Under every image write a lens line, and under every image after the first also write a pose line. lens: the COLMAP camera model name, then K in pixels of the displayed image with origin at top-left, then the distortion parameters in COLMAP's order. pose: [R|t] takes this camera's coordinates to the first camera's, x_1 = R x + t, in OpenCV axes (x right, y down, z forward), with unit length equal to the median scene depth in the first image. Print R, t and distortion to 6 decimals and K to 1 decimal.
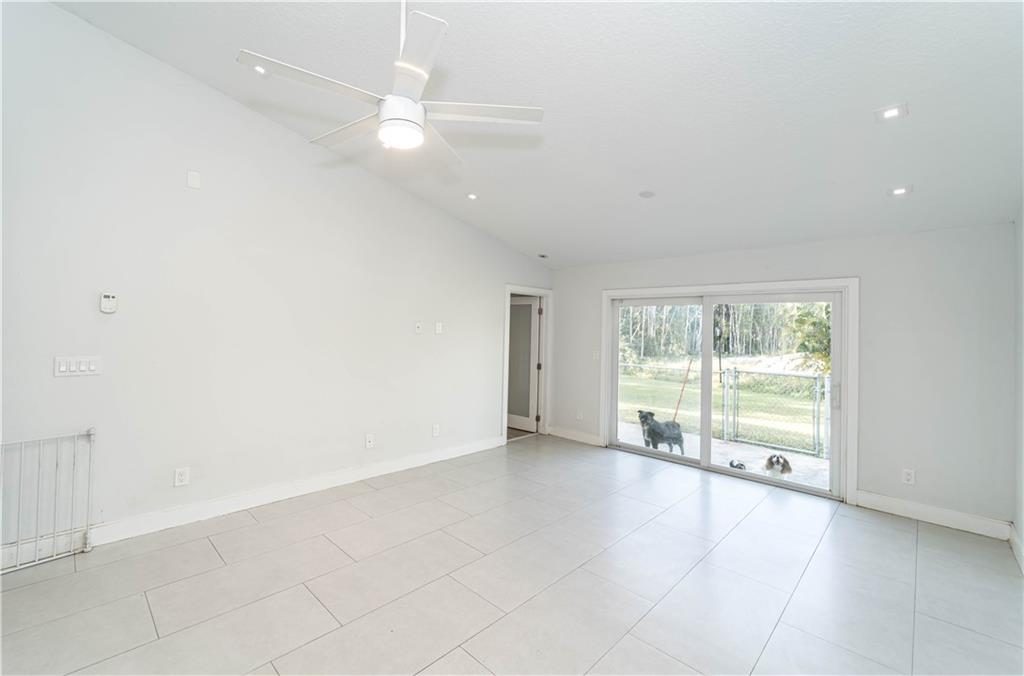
lens RADIAL K [[430.6, 0, 512.0], [0, 430.6, 338.0], [0, 0, 1]] dist [0.000910, 0.000028]
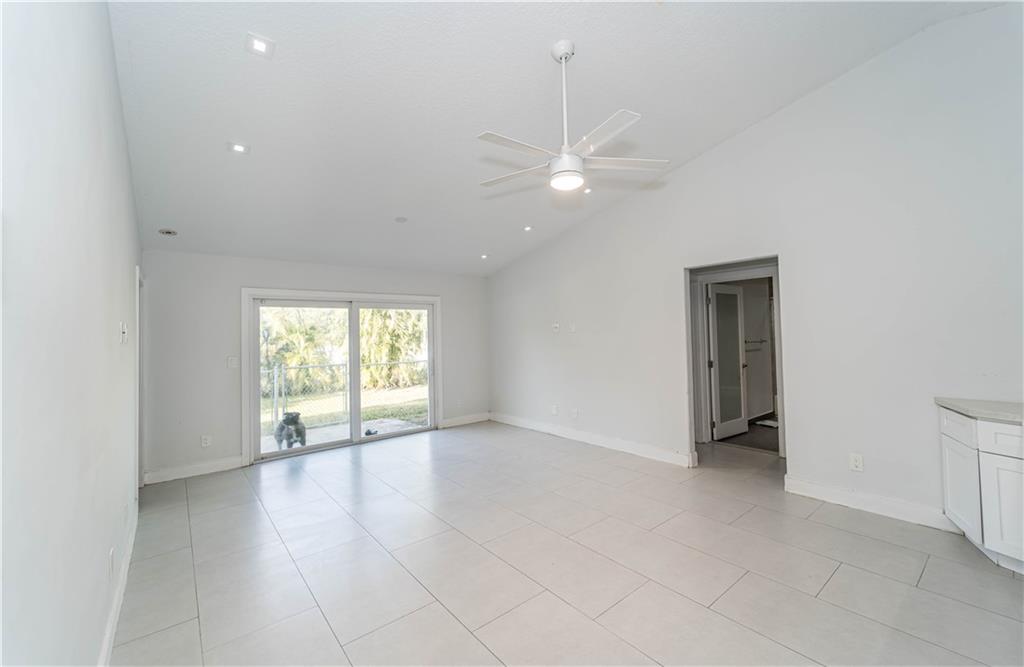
lens RADIAL K [[412.6, 0, 512.0], [0, 412.6, 333.5], [0, 0, 1]] dist [0.002720, 0.000377]
pose [[0.117630, -0.030859, 0.992578, -0.643335], [0.040125, 0.998849, 0.026299, -0.020011], [-0.992246, 0.036734, 0.118733, 0.424020]]
